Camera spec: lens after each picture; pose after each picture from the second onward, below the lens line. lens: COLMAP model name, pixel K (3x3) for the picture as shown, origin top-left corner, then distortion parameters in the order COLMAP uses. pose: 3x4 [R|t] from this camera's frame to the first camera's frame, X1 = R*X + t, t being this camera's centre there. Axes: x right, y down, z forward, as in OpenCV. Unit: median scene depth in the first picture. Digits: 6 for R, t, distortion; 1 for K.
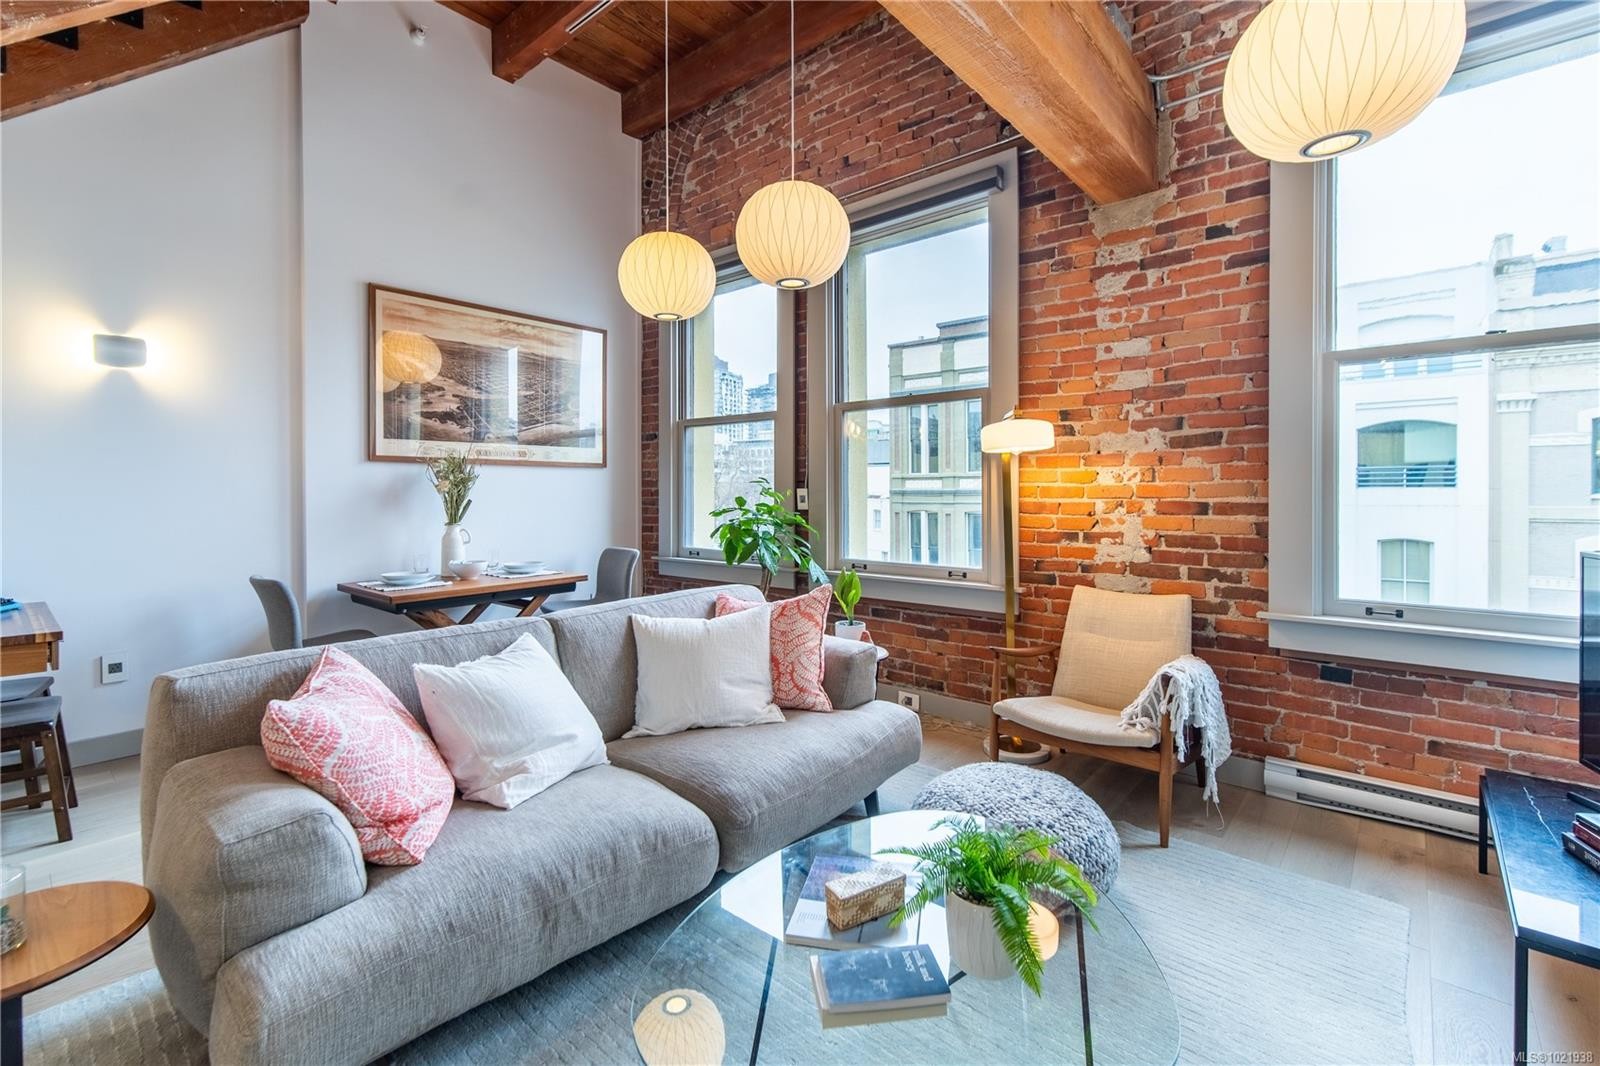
lens RADIAL K [[716.0, 0, 789.8], [0, 716.0, 493.4], [0, 0, 1]] dist [0.007805, -0.002142]
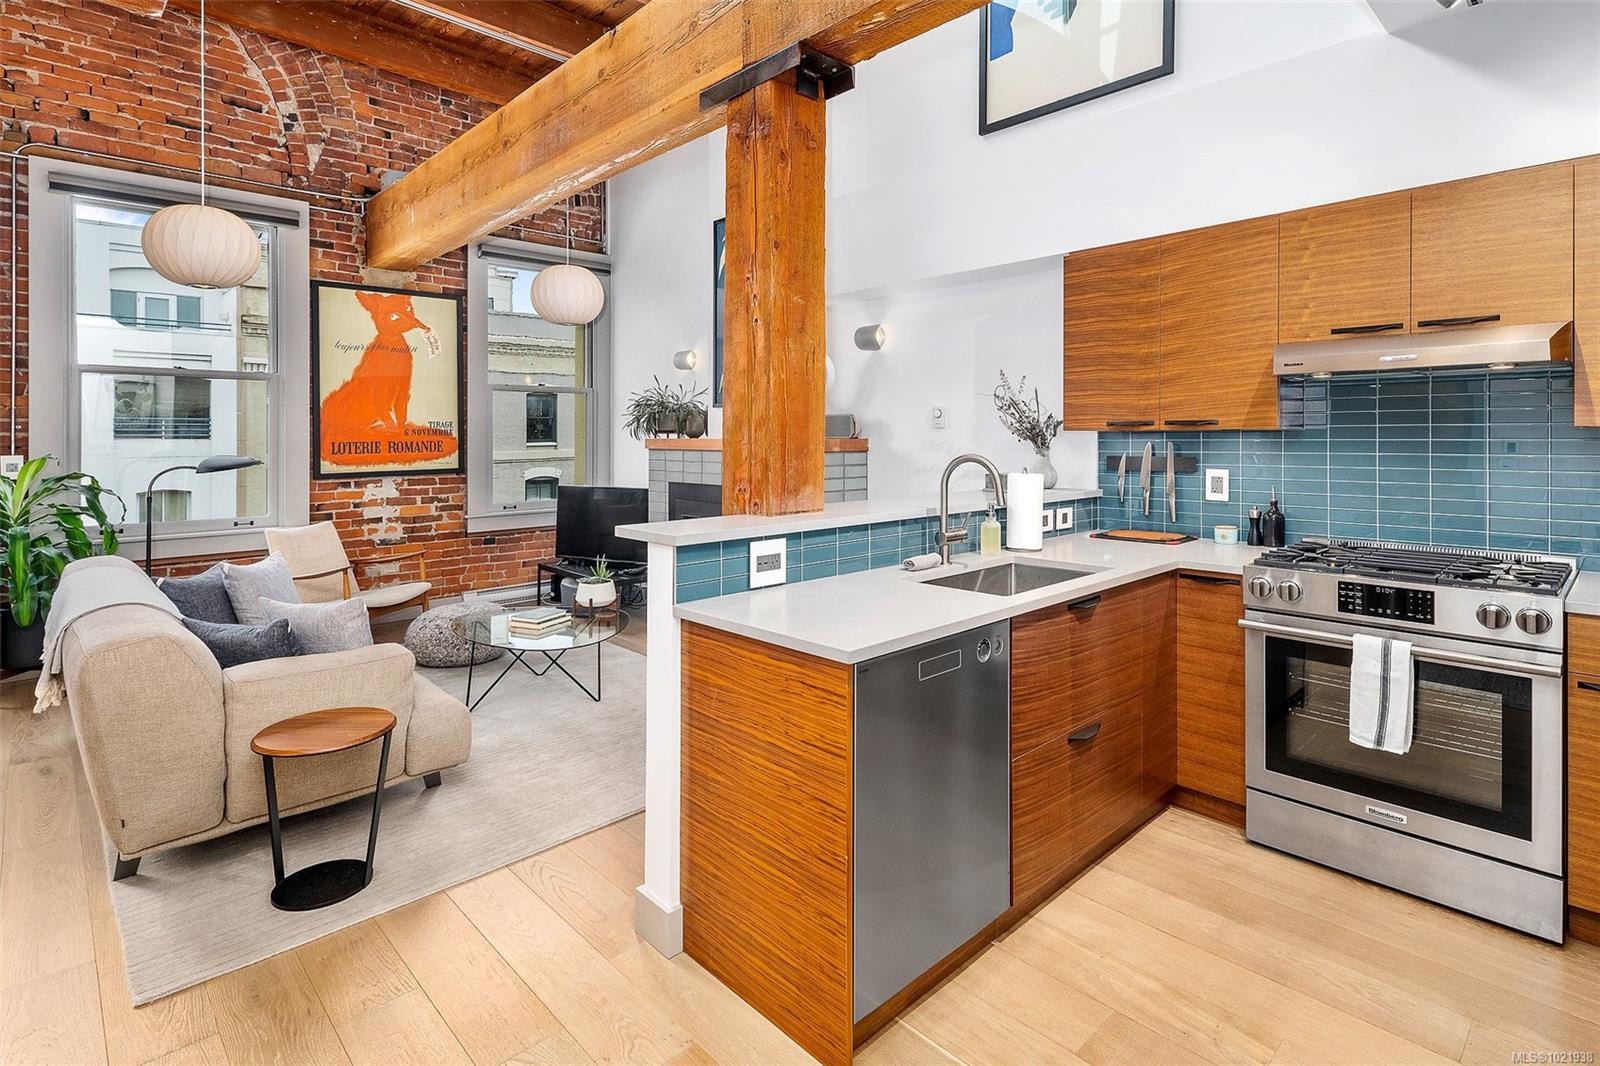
lens RADIAL K [[799.8, 0, 812.4], [0, 799.8, 439.5], [0, 0, 1]] dist [0.005890, -0.000256]
pose [[0.076433, -0.001344, 0.997074, -1.206024], [0.004078, 0.999991, 0.001035, -0.030208], [-0.997066, 0.003987, 0.076438, -0.075214]]
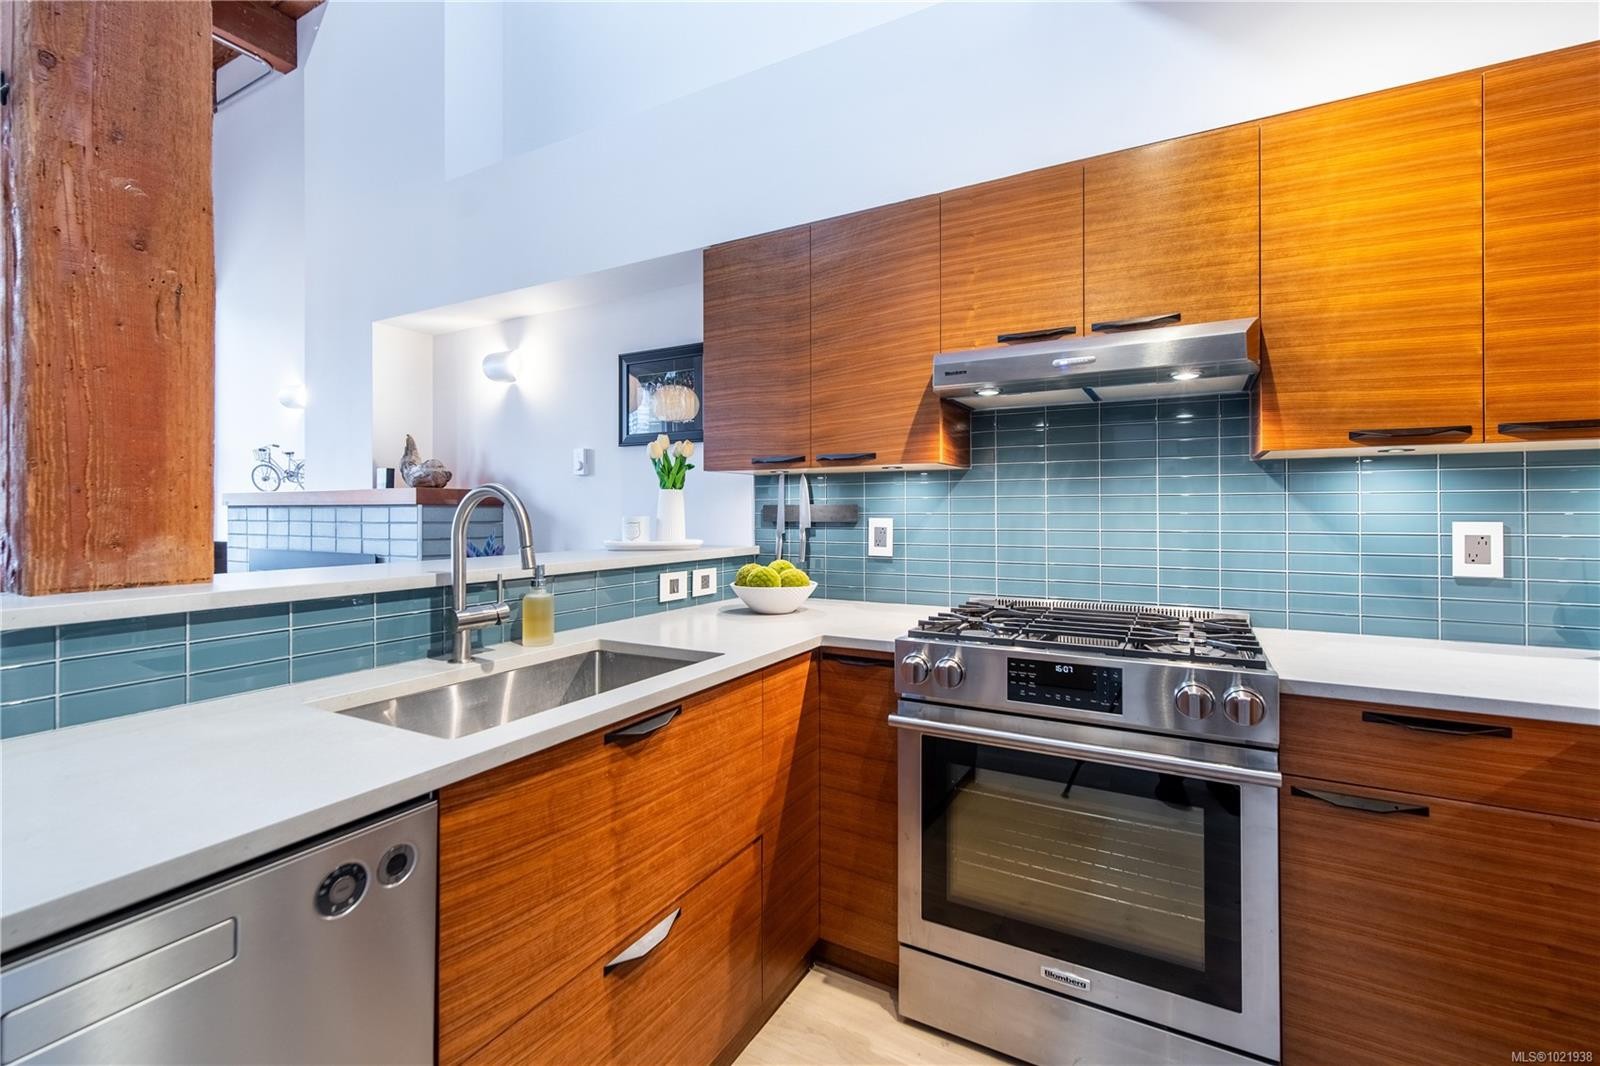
lens RADIAL K [[716.0, 0, 789.0], [0, 716.0, 511.3], [0, 0, 1]] dist [0.007805, -0.002142]
pose [[-0.213097, 0.000334, 0.977031, -0.879554], [0.004279, 0.999991, 0.000591, 0.002603], [-0.977022, 0.004307, -0.213096, -0.251501]]
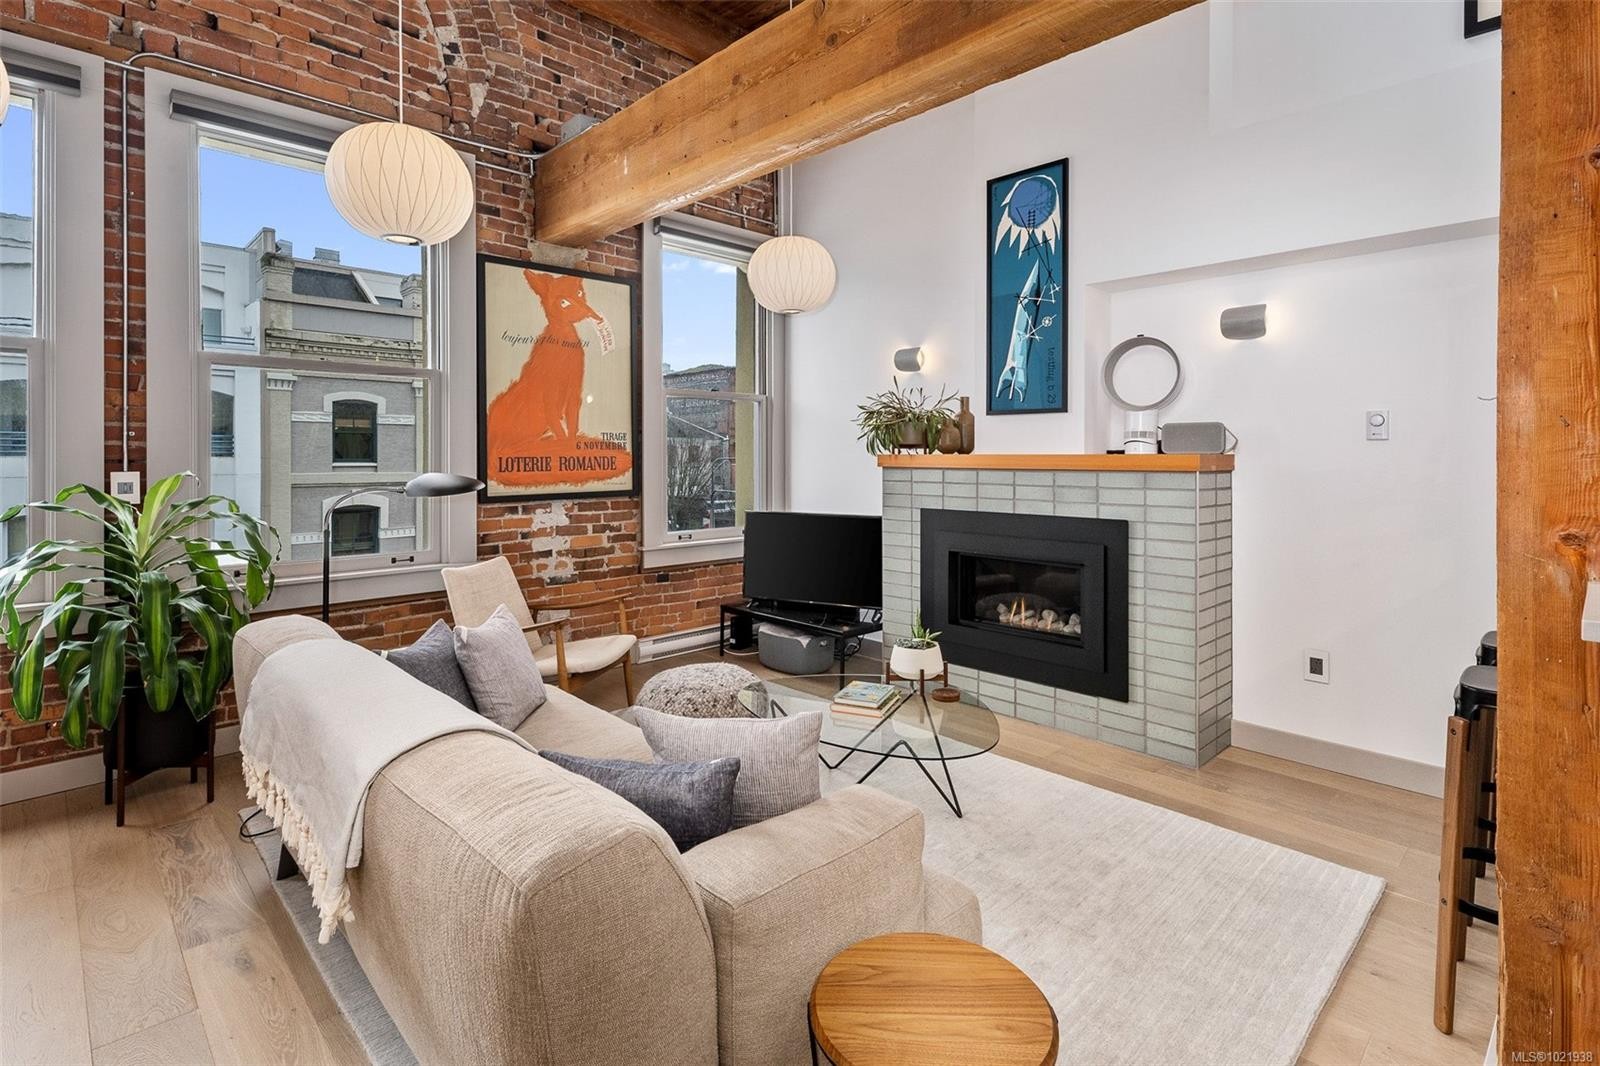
lens RADIAL K [[783.4, 0, 805.1], [0, 783.4, 463.0], [0, 0, 1]] dist [0.017403, -0.000199]
pose [[0.073164, -0.005329, 0.997306, -0.890588], [0.000937, 0.999986, 0.005274, -0.024028], [-0.997320, 0.000548, 0.073168, 0.443528]]
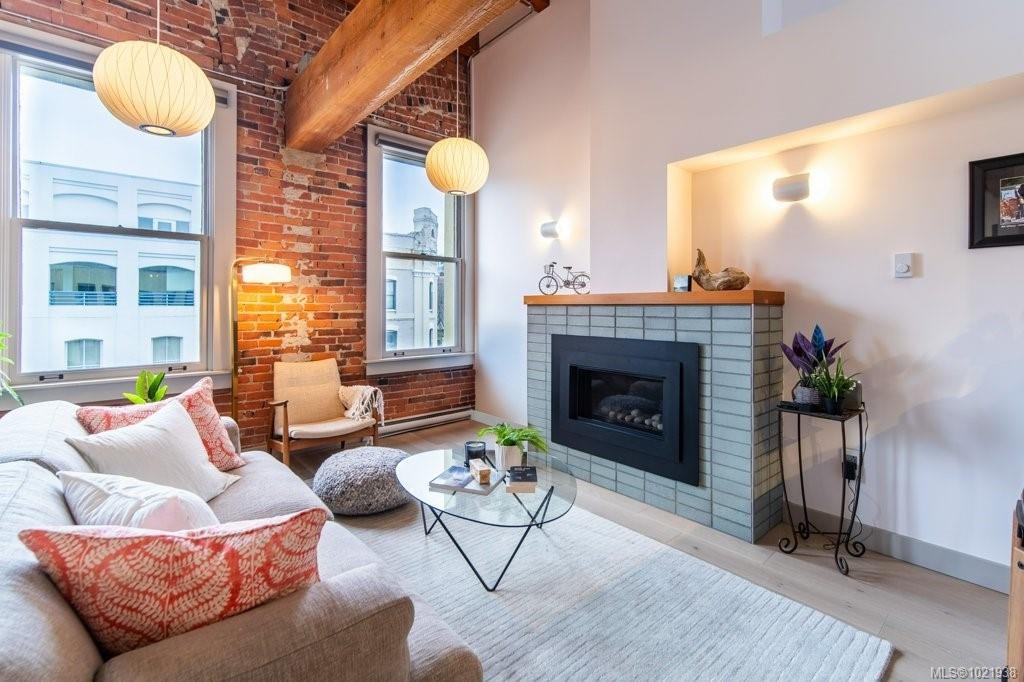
lens RADIAL K [[458.3, 0, 507.3], [0, 458.3, 307.4], [0, 0, 1]] dist [0.007805, -0.002142]
pose [[0.130455, 0.003276, 0.991449, -0.627819], [-0.000299, 0.999995, -0.003265, 0.000717], [-0.991454, 0.000129, 0.130455, 0.309837]]
